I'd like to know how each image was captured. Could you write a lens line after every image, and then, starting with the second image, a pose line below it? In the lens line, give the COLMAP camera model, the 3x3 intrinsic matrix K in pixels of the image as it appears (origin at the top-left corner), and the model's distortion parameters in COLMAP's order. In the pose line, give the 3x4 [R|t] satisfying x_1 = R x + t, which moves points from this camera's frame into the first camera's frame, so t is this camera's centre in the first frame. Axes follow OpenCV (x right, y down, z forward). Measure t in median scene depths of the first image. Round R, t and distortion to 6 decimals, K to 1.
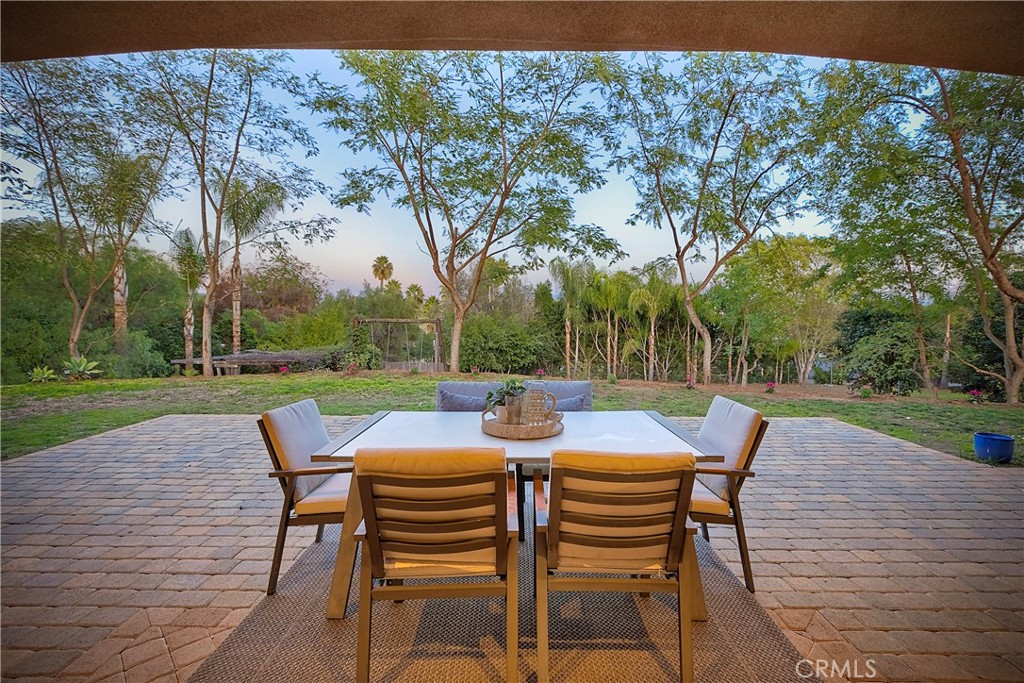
lens RADIAL K [[458.7, 0, 514.2], [0, 458.7, 336.0], [0, 0, 1]] dist [0.001298, -0.000545]
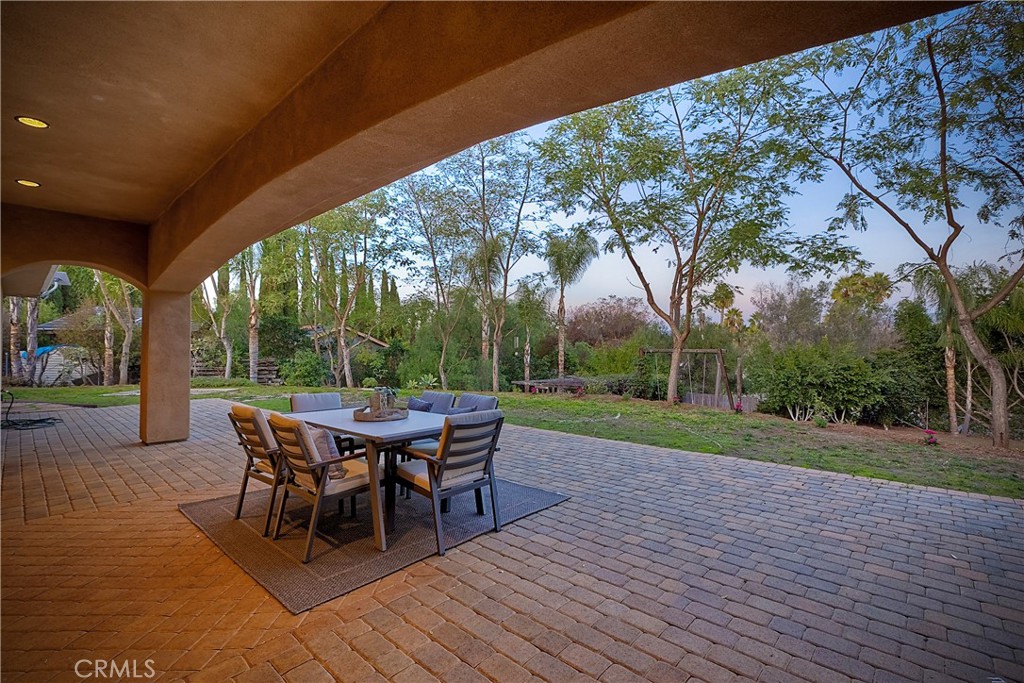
lens RADIAL K [[458.7, 0, 514.2], [0, 458.7, 336.0], [0, 0, 1]] dist [0.001298, -0.000545]
pose [[0.734500, -0.026465, -0.678092, 0.297169], [-0.019259, 0.998024, -0.059813, 0.001885], [0.678335, 0.056992, 0.732539, 0.029040]]
